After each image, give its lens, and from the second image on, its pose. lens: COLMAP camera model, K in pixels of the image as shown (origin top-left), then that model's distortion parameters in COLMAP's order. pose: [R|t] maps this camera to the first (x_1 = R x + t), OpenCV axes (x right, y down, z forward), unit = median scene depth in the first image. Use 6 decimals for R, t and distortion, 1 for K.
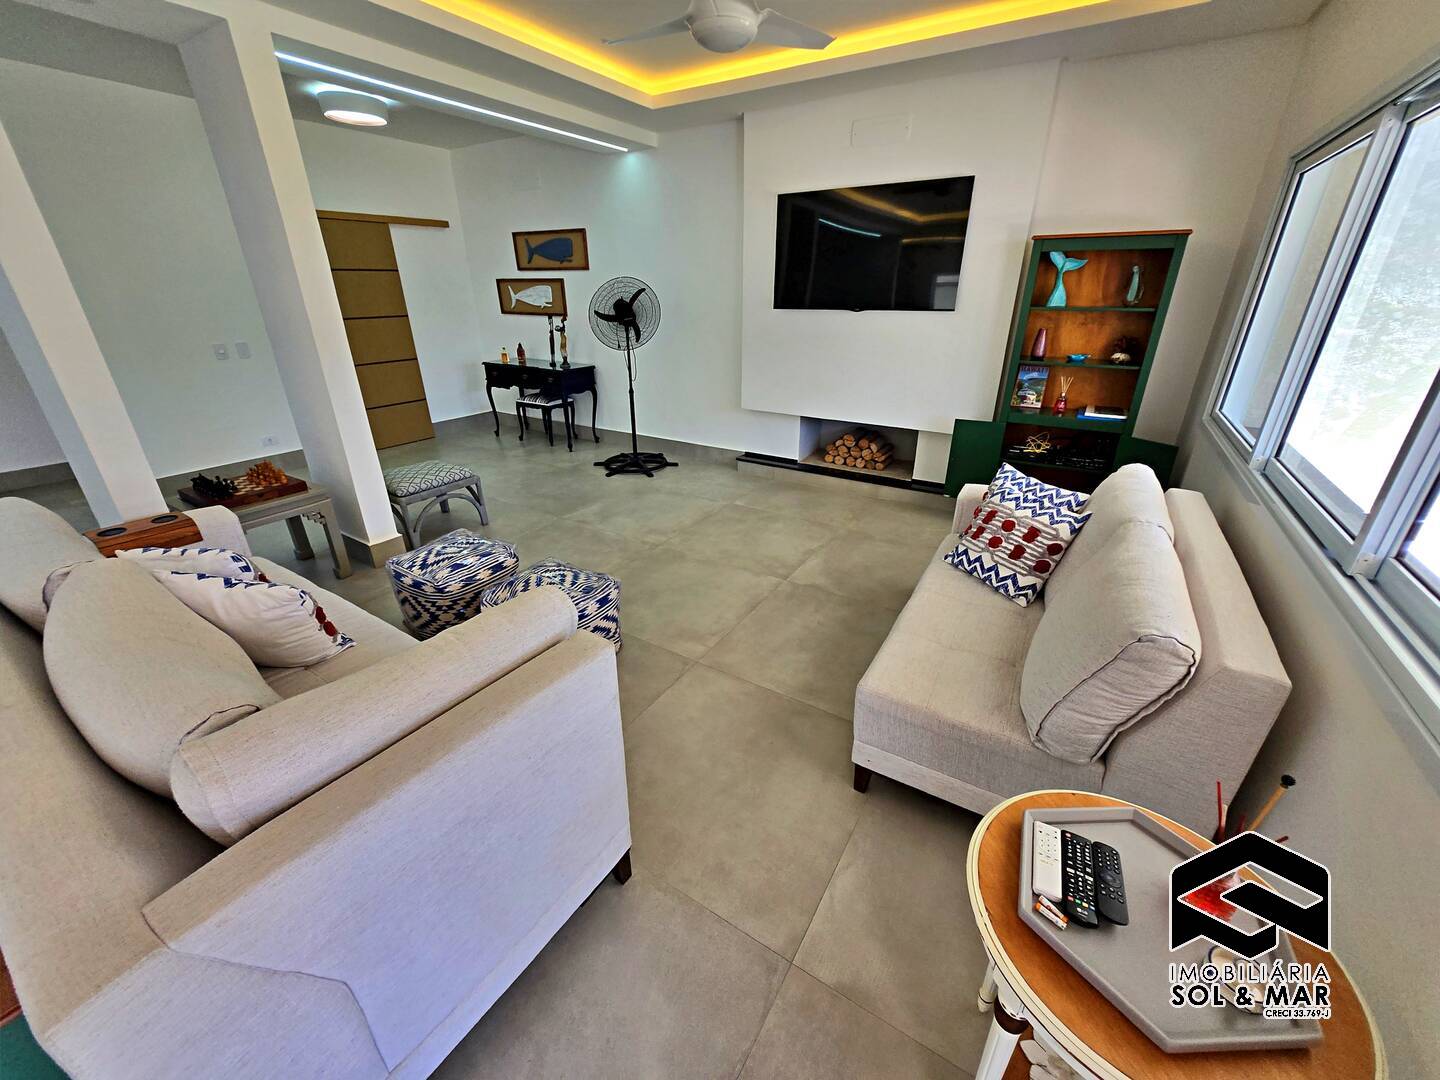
lens RADIAL K [[568.7, 0, 719.4], [0, 568.7, 535.7], [0, 0, 1]] dist [0.001856, -0.001556]
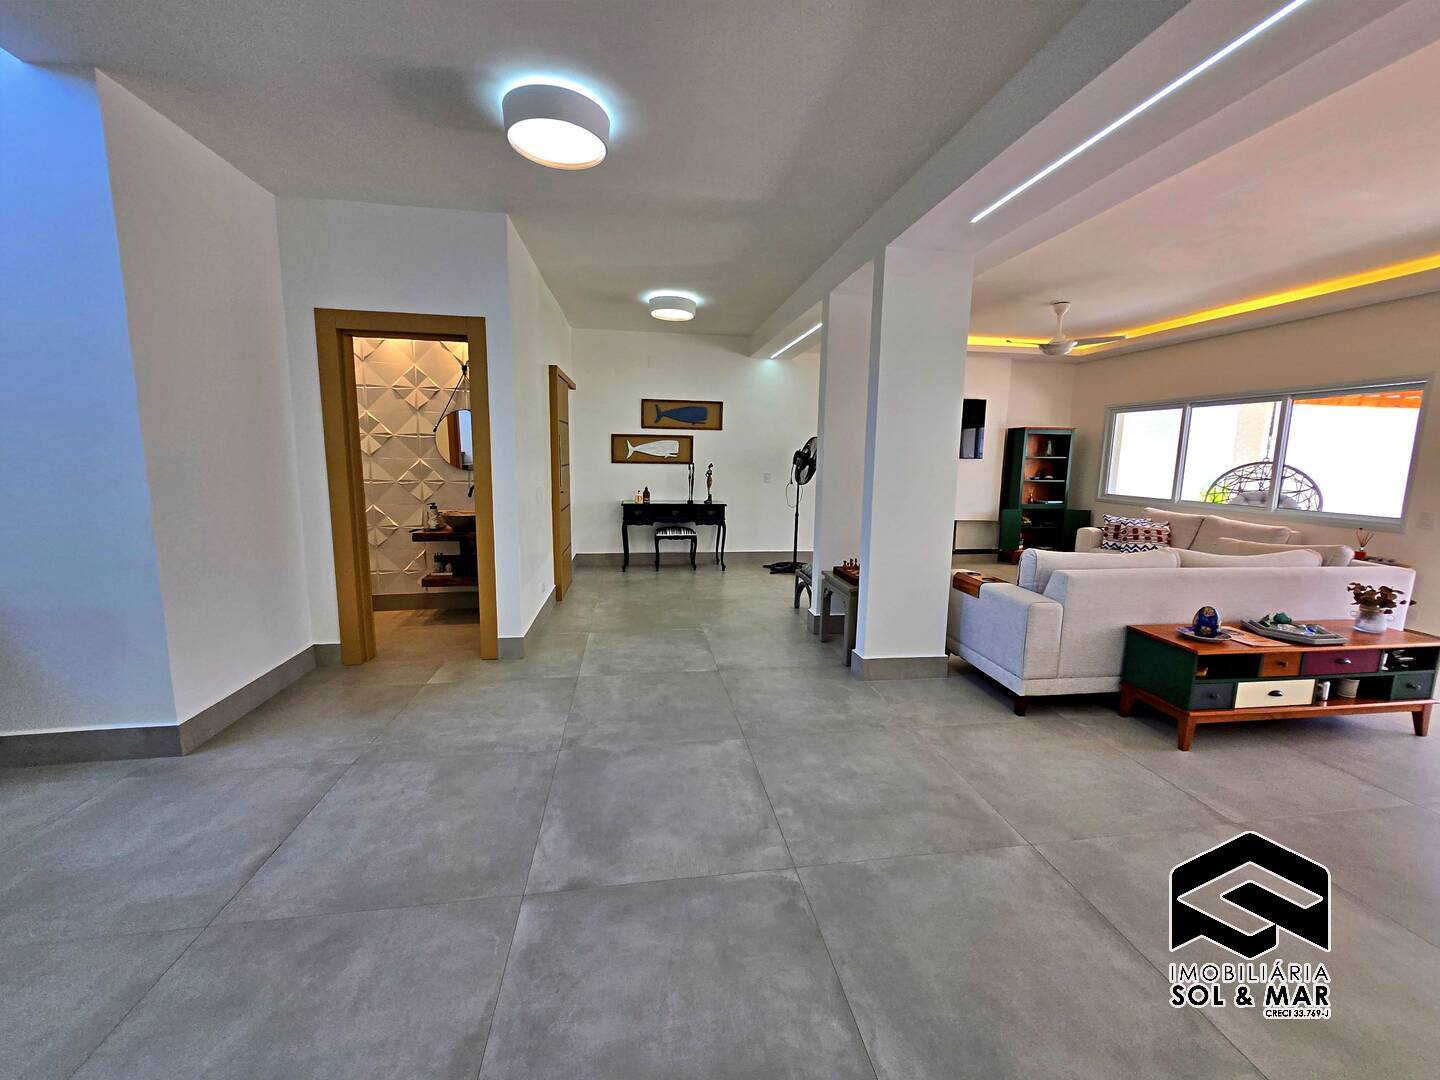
lens RADIAL K [[568.7, 0, 728.7], [0, 568.7, 533.3], [0, 0, 1]] dist [0.001856, -0.001556]
pose [[0.745869, -0.077261, 0.661597, -1.053550], [0.251221, 0.952528, -0.171985, -0.017517], [-0.616901, 0.294485, 0.729870, 0.110118]]
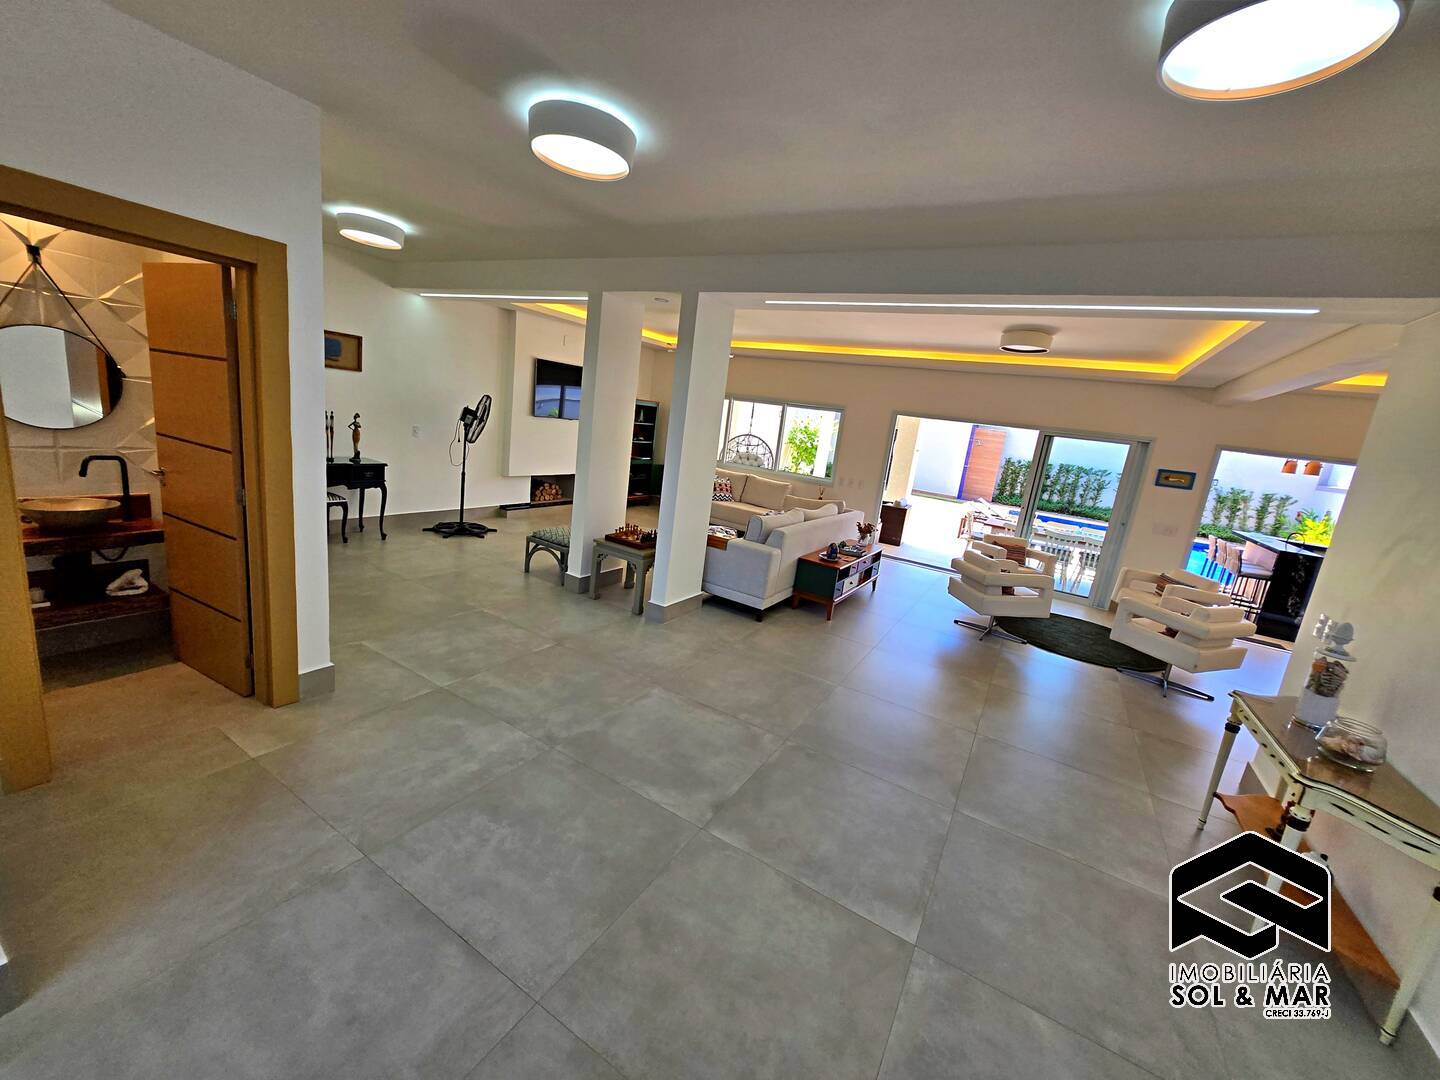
lens RADIAL K [[568.7, 0, 723.0], [0, 568.7, 534.6], [0, 0, 1]] dist [0.001856, -0.001556]
pose [[-0.044918, -0.210505, 0.976560, -1.326890], [0.284651, 0.934327, 0.214494, -0.209904], [-0.957578, 0.287614, 0.017952, 0.400897]]
